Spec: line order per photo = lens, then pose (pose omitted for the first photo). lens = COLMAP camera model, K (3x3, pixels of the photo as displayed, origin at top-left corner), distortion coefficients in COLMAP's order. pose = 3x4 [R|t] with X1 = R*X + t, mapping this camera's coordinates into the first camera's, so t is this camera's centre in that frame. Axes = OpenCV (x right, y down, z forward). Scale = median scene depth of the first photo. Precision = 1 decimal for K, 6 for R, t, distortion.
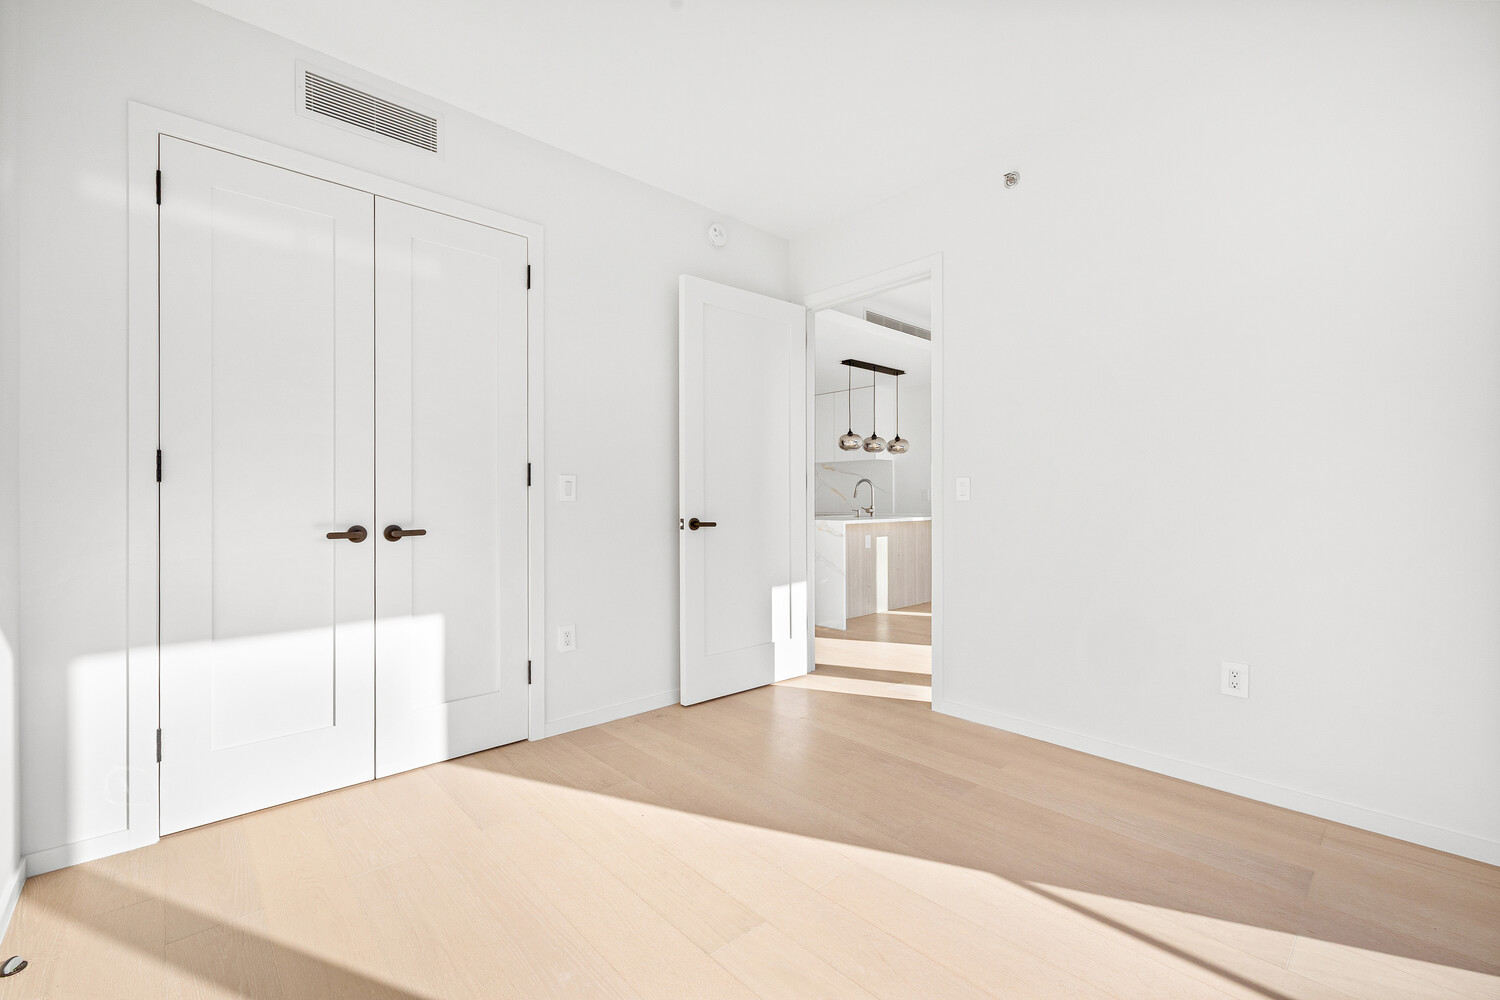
lens RADIAL K [[631.6, 0, 747.8], [0, 631.6, 498.7], [0, 0, 1]] dist [-0.002296, -0.000156]
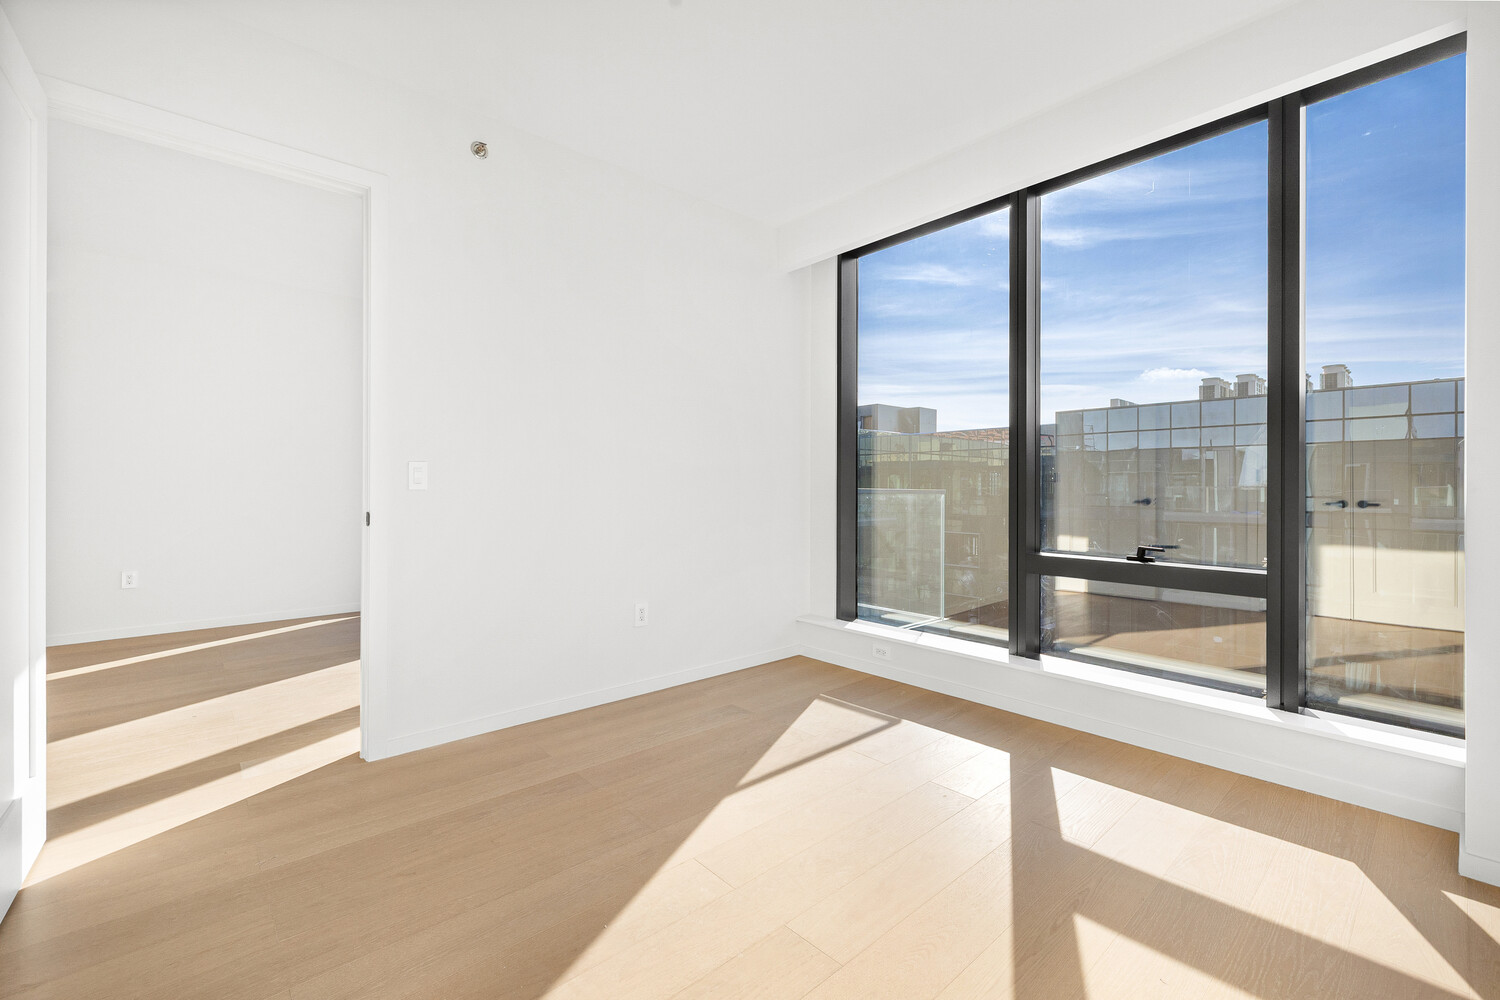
lens RADIAL K [[631.6, 0, 744.0], [0, 631.6, 488.0], [0, 0, 1]] dist [-0.002296, -0.000156]
pose [[0.015876, 0.003788, 0.999867, -0.586944], [-0.002728, 0.999989, -0.003745, 0.003969], [-0.999870, -0.002668, 0.015886, 0.663743]]
